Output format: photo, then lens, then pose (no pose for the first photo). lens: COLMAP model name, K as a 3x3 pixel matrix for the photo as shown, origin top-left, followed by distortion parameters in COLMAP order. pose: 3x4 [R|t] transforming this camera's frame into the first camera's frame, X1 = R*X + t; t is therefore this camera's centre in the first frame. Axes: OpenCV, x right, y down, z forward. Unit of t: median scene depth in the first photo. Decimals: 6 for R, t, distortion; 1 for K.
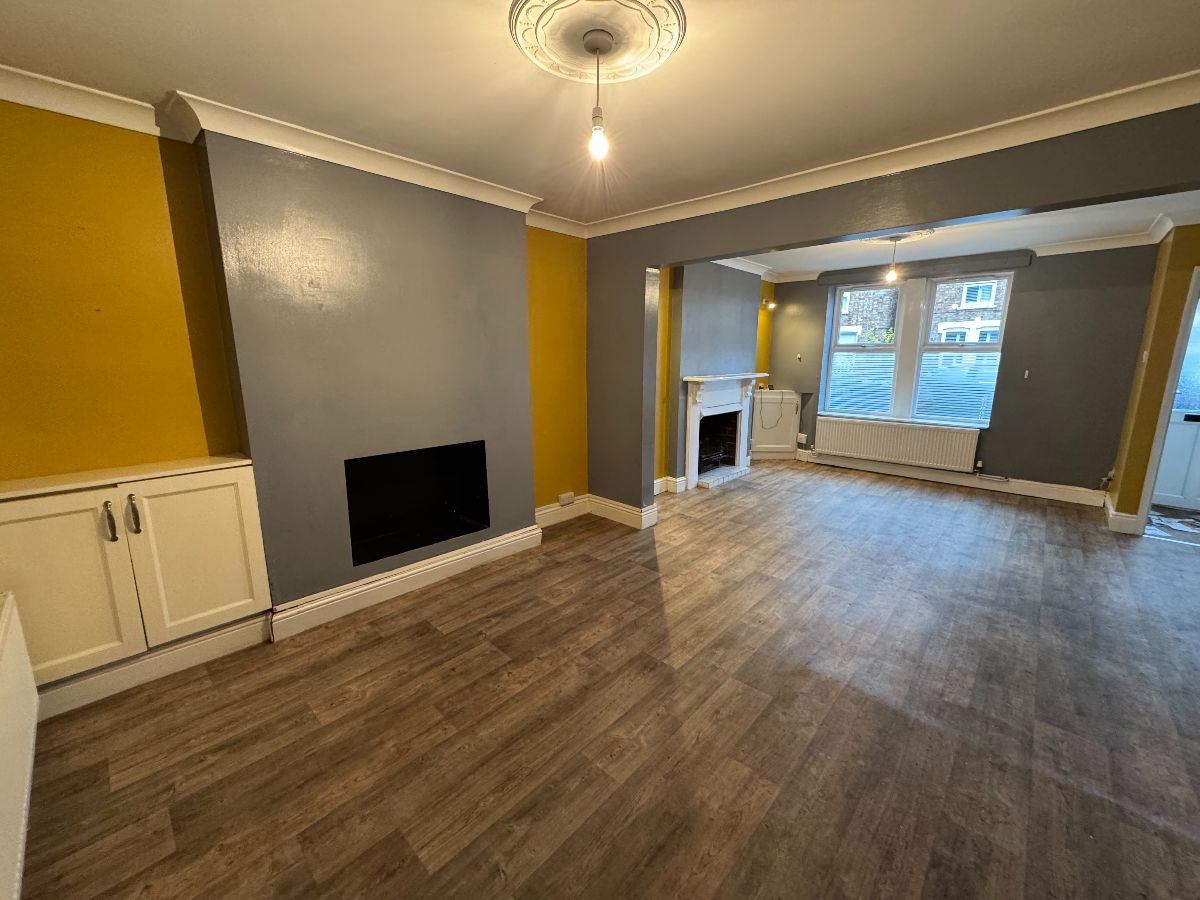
lens RADIAL K [[480.4, 0, 606.5], [0, 480.4, 449.3], [0, 0, 1]] dist [0.001890, 0.000079]
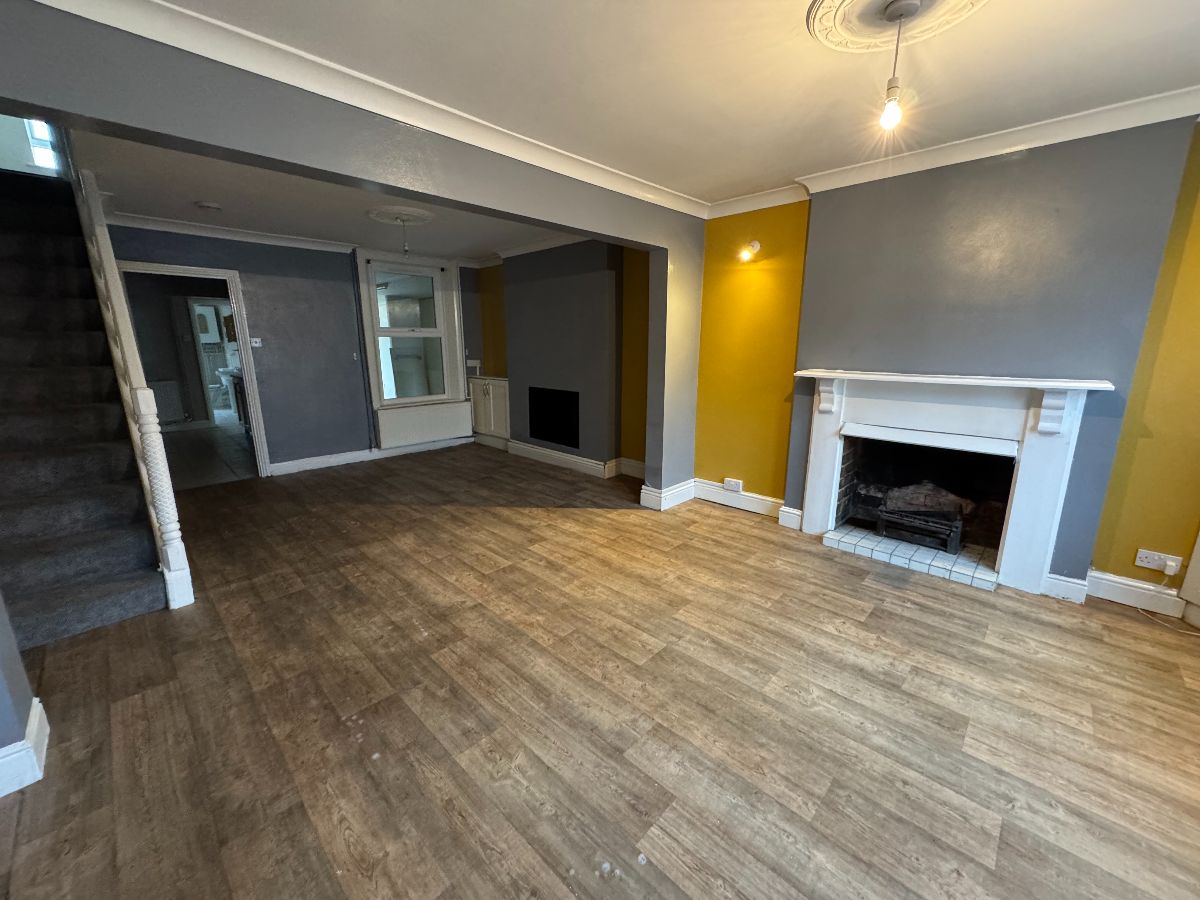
lens RADIAL K [[480.4, 0, 607.1], [0, 480.4, 450.7], [0, 0, 1]] dist [0.001890, 0.000079]
pose [[-0.024015, 0.219141, -0.975398, 1.316339], [-0.193224, 0.956264, 0.219599, -0.201673], [0.980861, 0.193744, 0.019379, 1.067729]]
